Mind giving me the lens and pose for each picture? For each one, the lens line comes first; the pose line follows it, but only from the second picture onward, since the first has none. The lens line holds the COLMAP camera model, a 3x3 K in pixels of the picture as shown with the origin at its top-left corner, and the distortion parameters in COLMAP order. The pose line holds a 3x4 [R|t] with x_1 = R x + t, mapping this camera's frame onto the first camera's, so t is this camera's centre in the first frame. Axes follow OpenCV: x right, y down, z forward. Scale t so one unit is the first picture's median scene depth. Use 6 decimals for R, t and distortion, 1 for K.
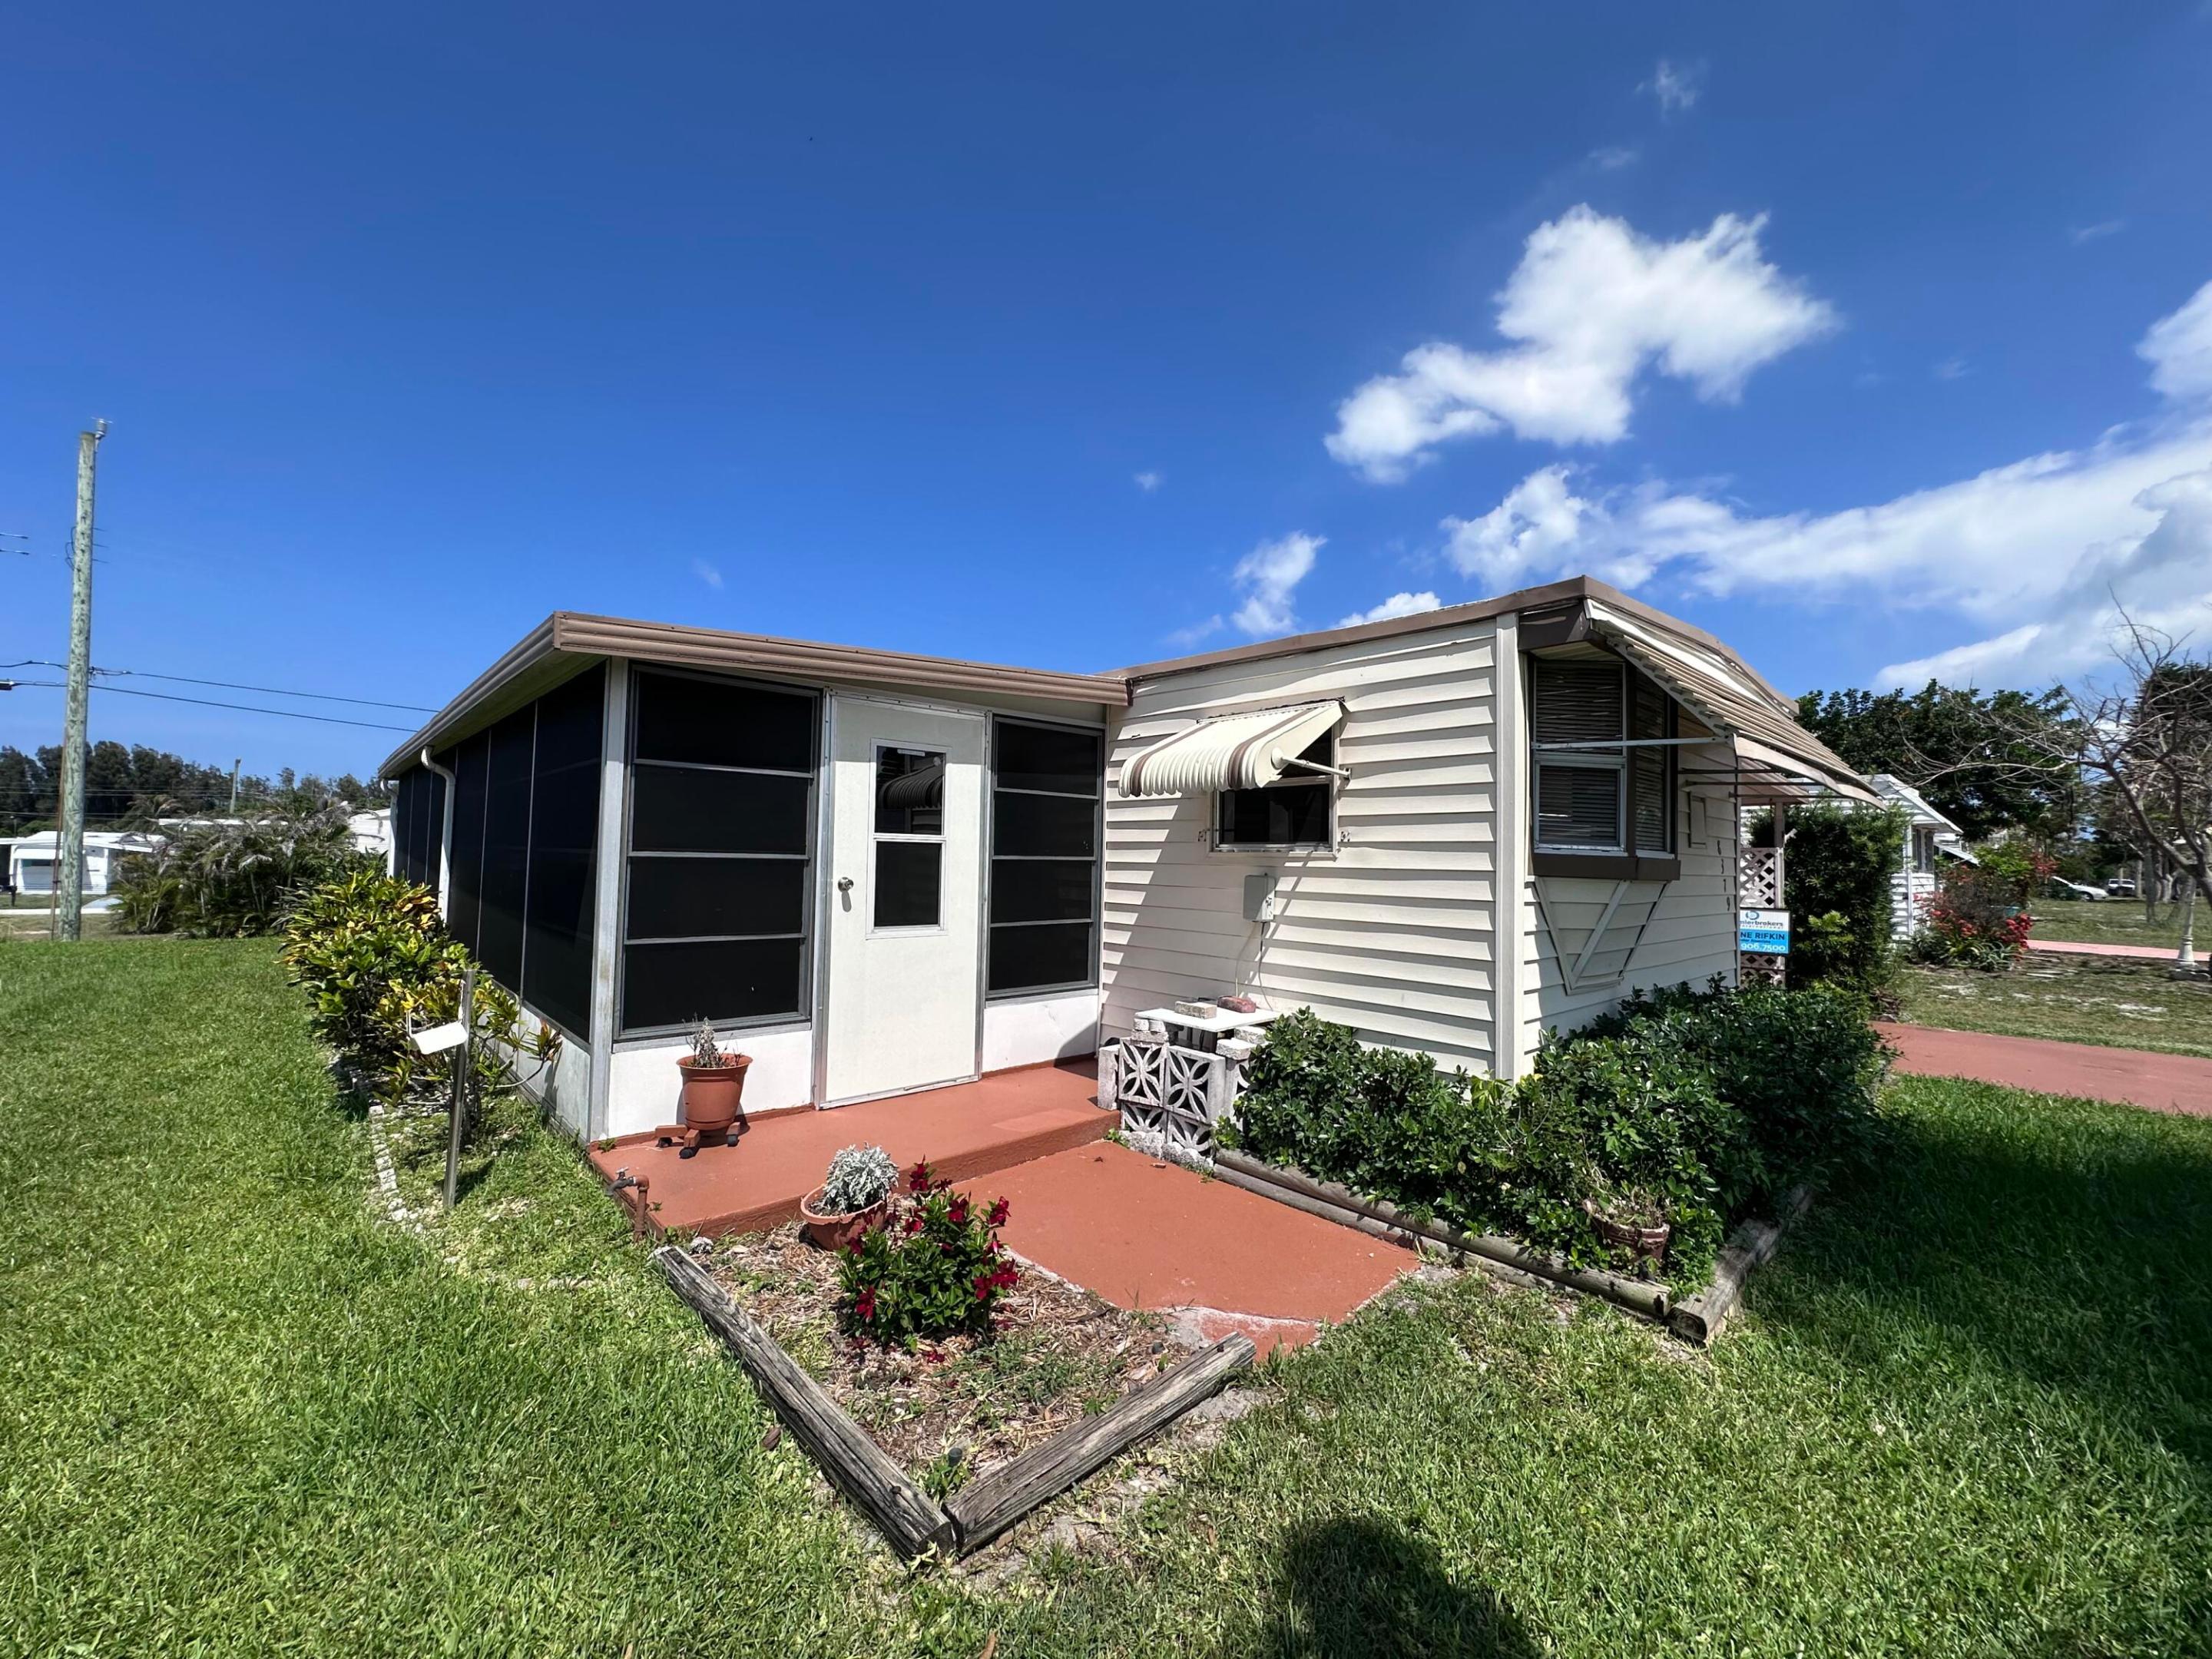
lens RADIAL K [[893.3, 0, 1106.0], [0, 893.3, 829.5], [0, 0, 1]] dist [0.002026, 0.000065]
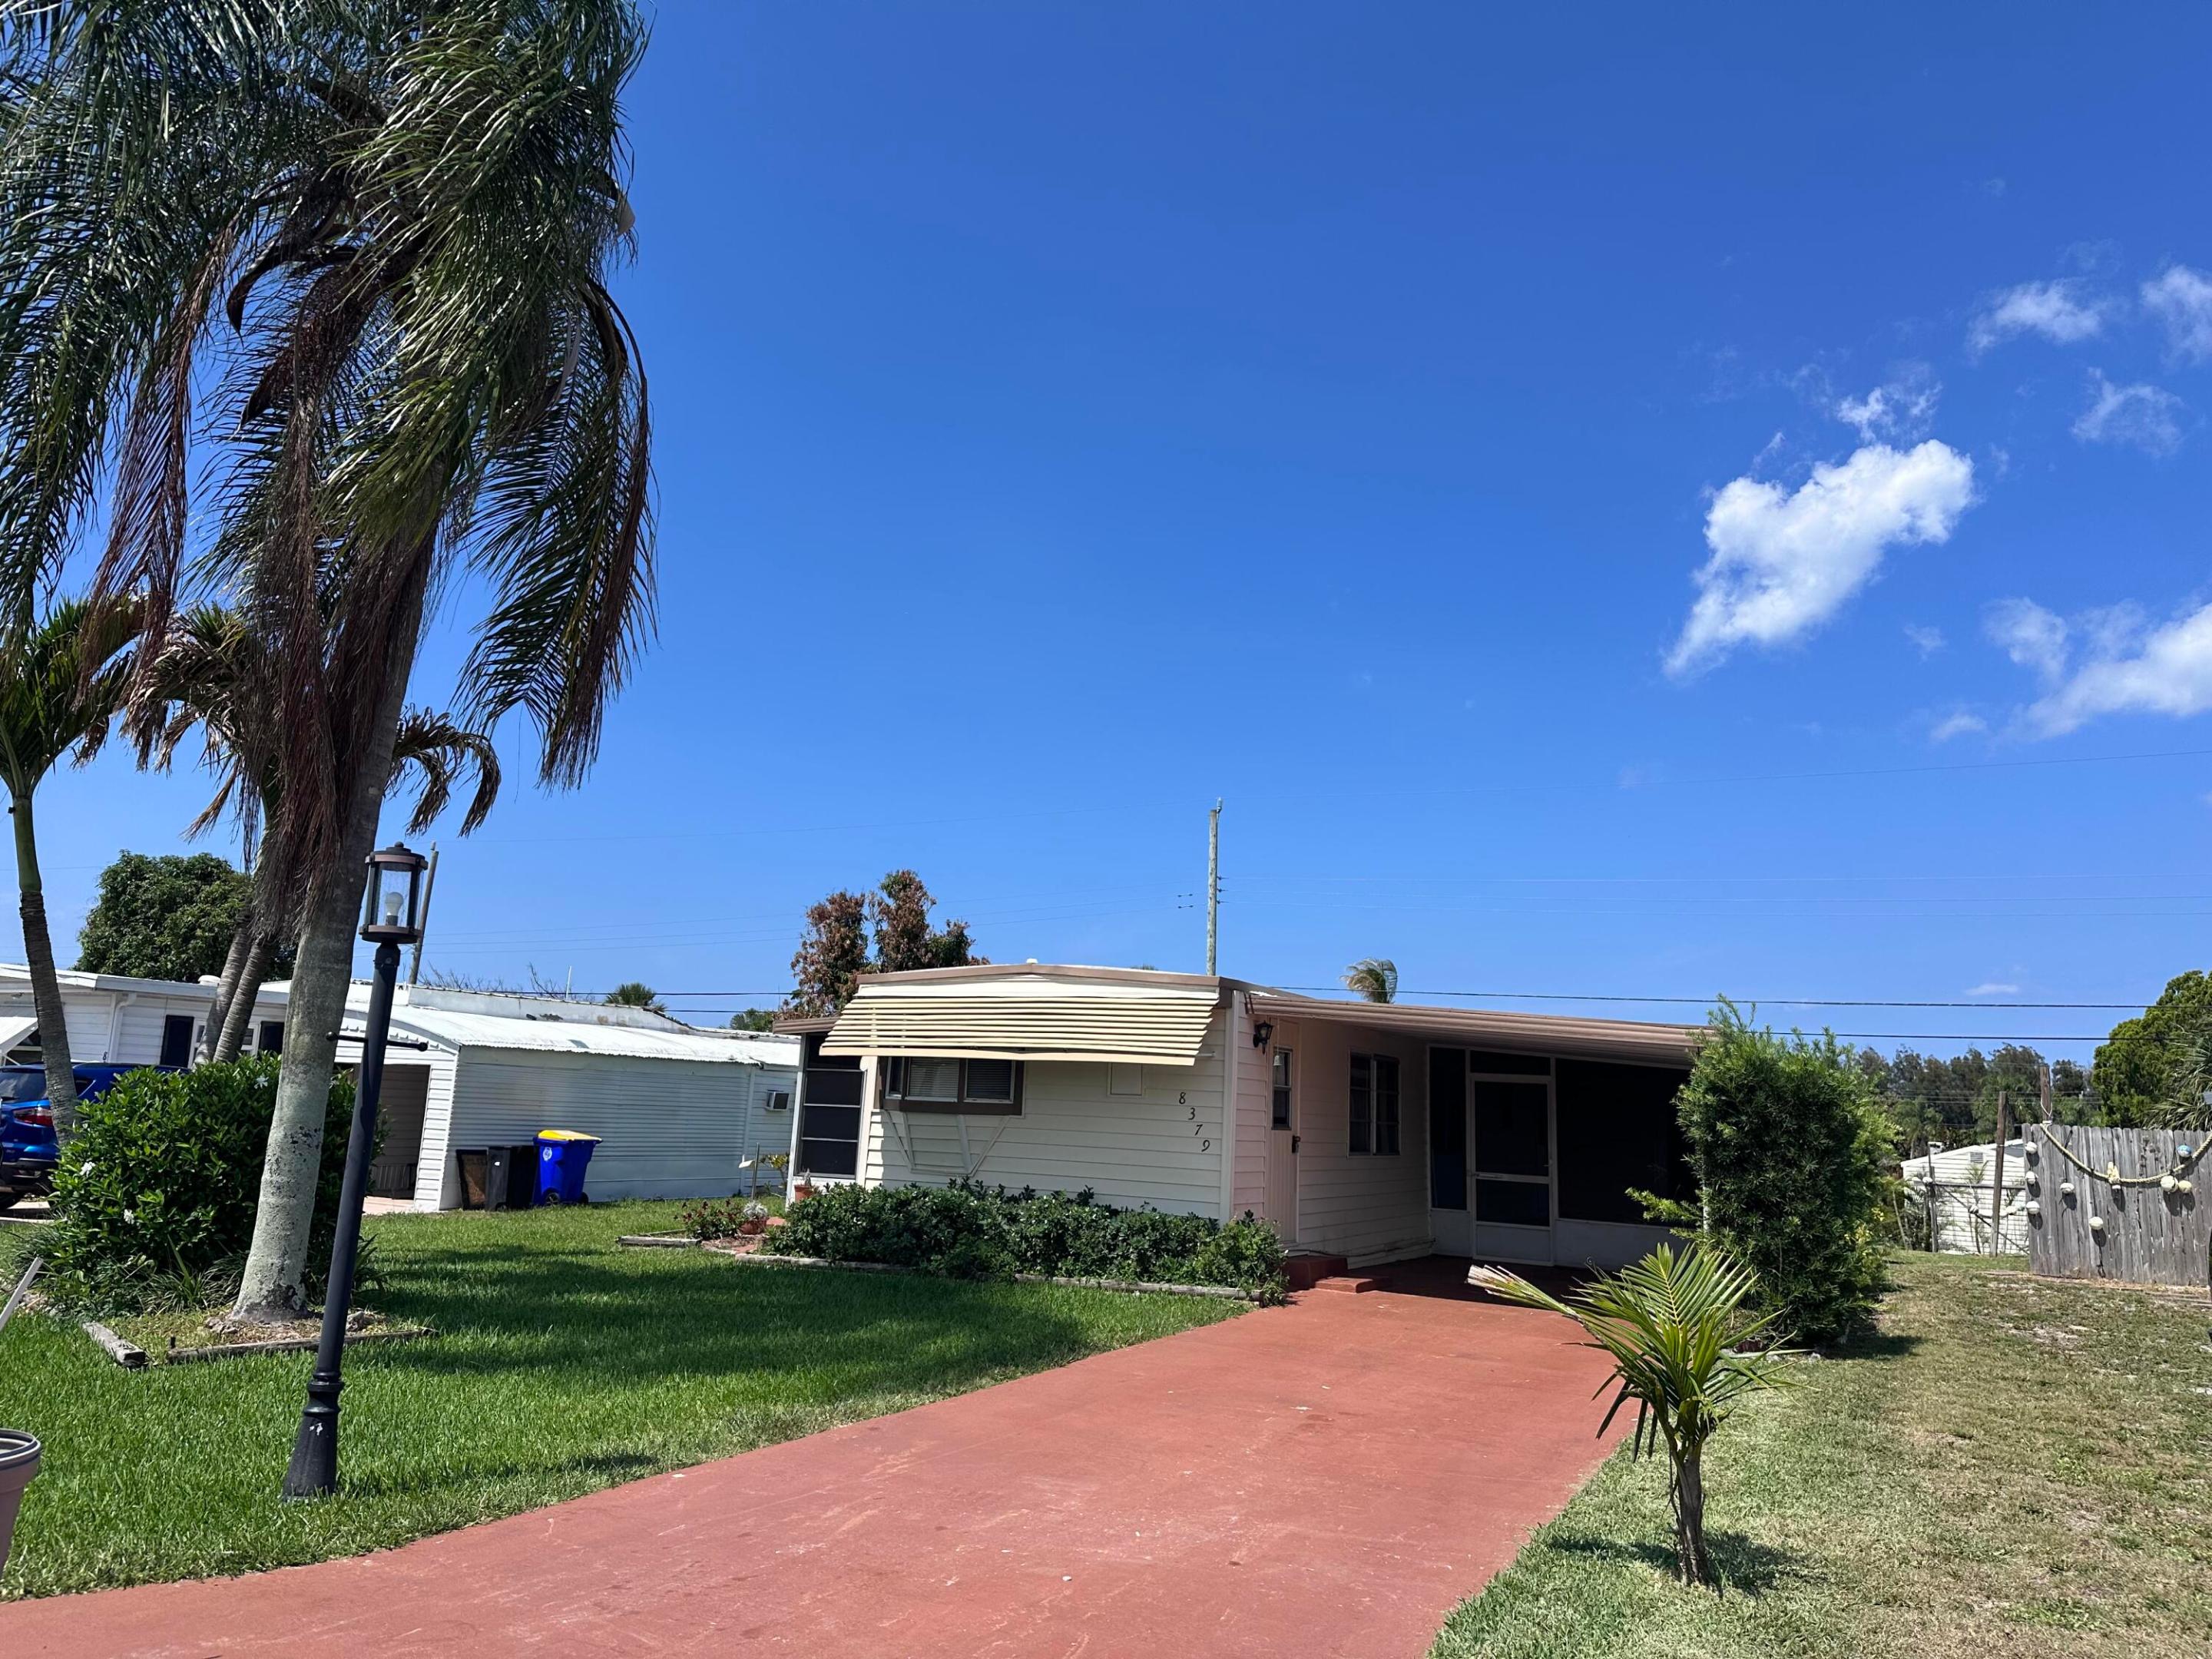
lens RADIAL K [[1513.0, 0, 1106.0], [0, 1513.0, 829.5], [0, 0, 1]] dist [0.141674, -0.208929]
pose [[0.370746, -0.176896, -0.911732, 3.513863], [-0.000889, 0.981625, -0.190819, 0.076538], [0.928734, 0.071556, 0.363776, 0.104920]]
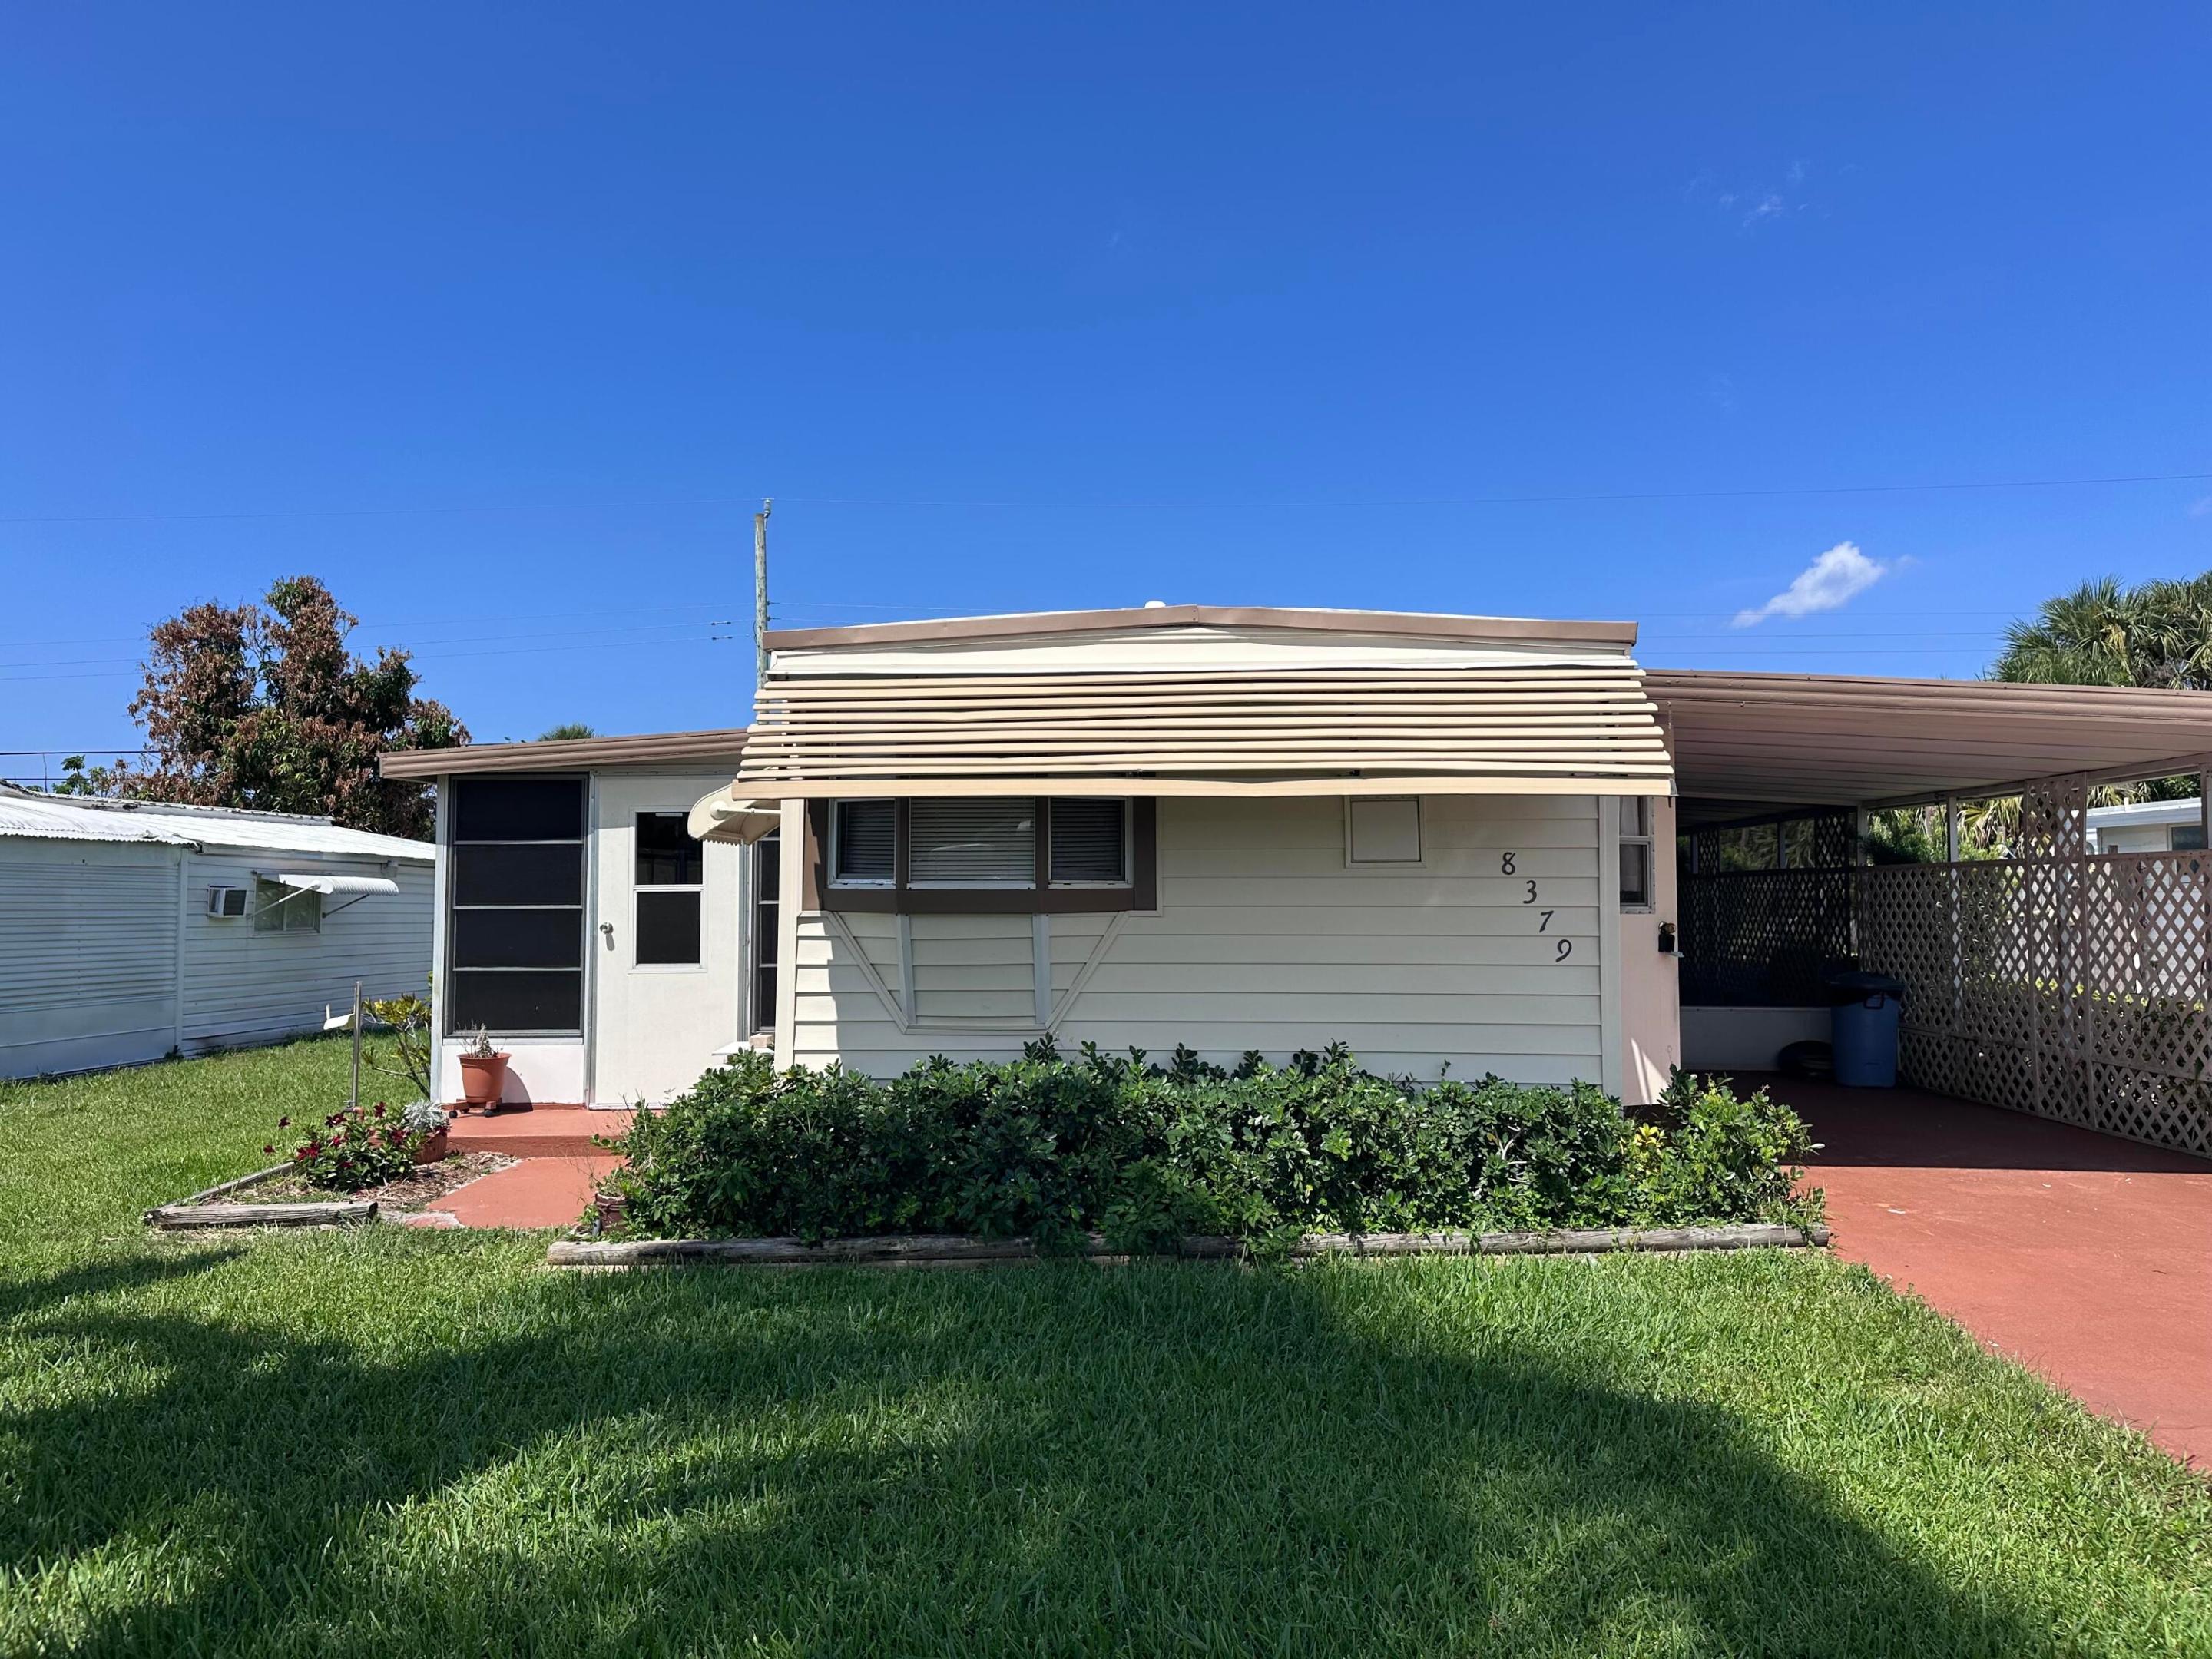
lens RADIAL K [[1513.0, 0, 1106.0], [0, 1513.0, 829.5], [0, 0, 1]] dist [0.141674, -0.208929]
pose [[0.712899, -0.055415, -0.699073, 1.662822], [0.045159, 0.998432, -0.033093, 0.026289], [0.699811, -0.007977, 0.714284, -0.025180]]
